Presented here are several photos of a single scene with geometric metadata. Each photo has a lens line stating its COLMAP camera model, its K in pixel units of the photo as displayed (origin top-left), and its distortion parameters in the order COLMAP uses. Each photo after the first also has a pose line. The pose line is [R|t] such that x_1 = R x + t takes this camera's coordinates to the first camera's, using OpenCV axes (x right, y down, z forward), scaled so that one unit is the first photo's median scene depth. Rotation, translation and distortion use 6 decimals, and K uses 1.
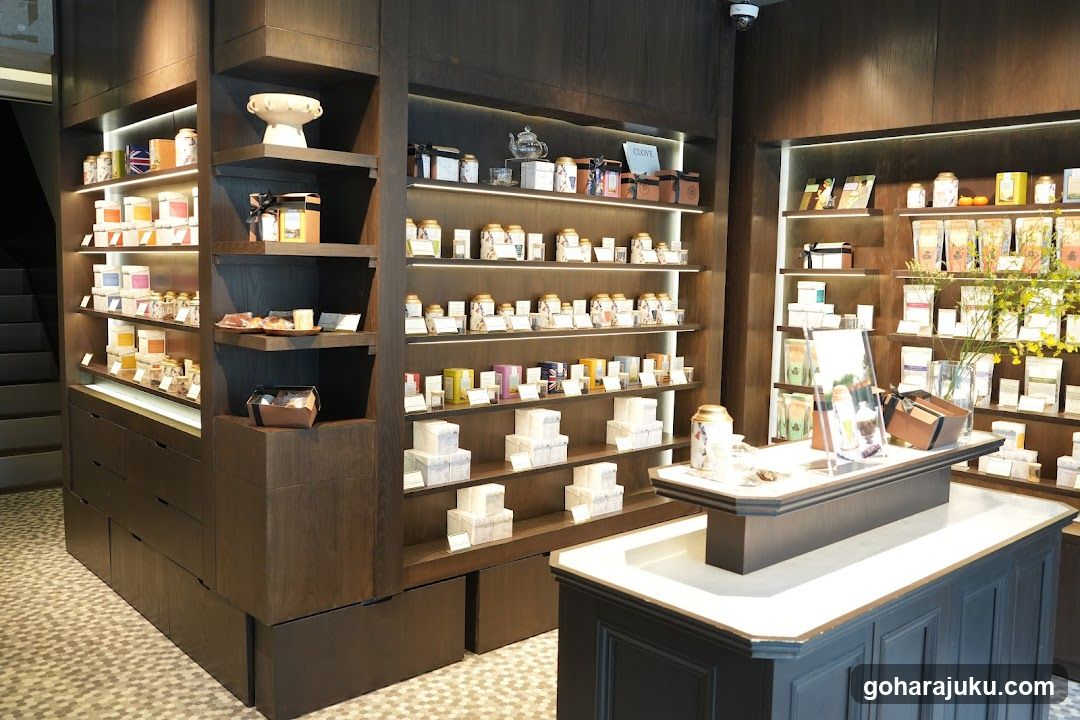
lens RADIAL K [[912.3, 0, 538.0], [0, 912.3, 356.1], [0, 0, 1]] dist [-0.000877, 0.008800]
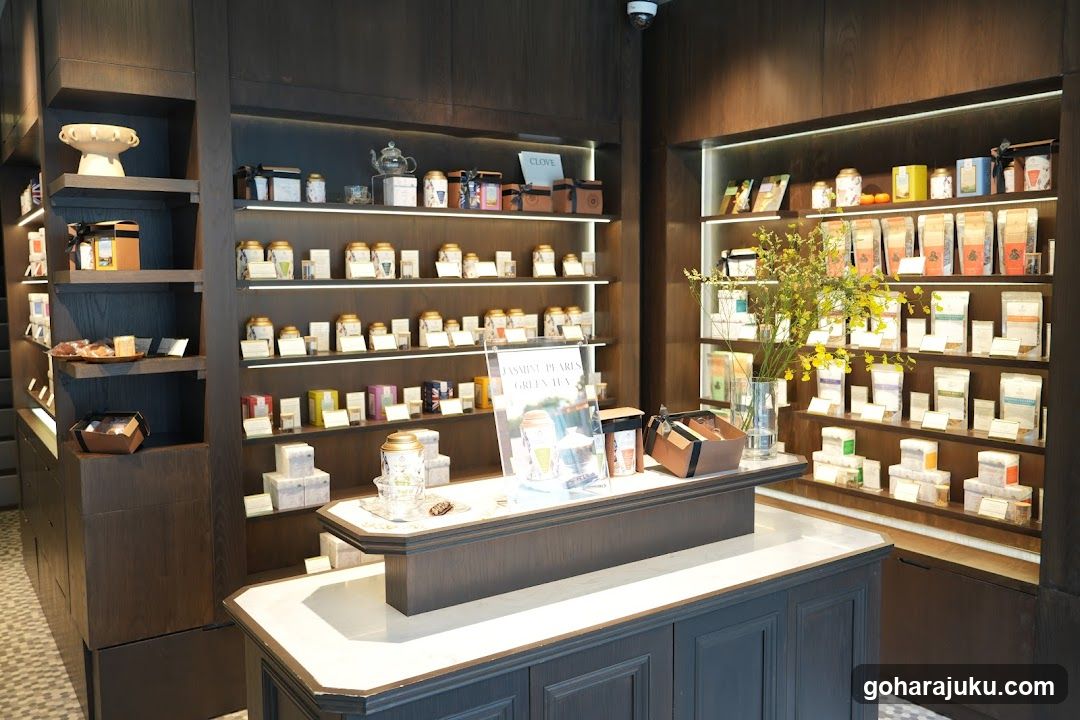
lens RADIAL K [[912.3, 0, 540.5], [0, 912.3, 359.6], [0, 0, 1]] dist [-0.000877, 0.008800]
pose [[0.990994, -0.018832, -0.132577, 0.275903], [0.017828, 0.999803, -0.008763, -0.006580], [0.132716, 0.006320, 0.991134, 0.051474]]
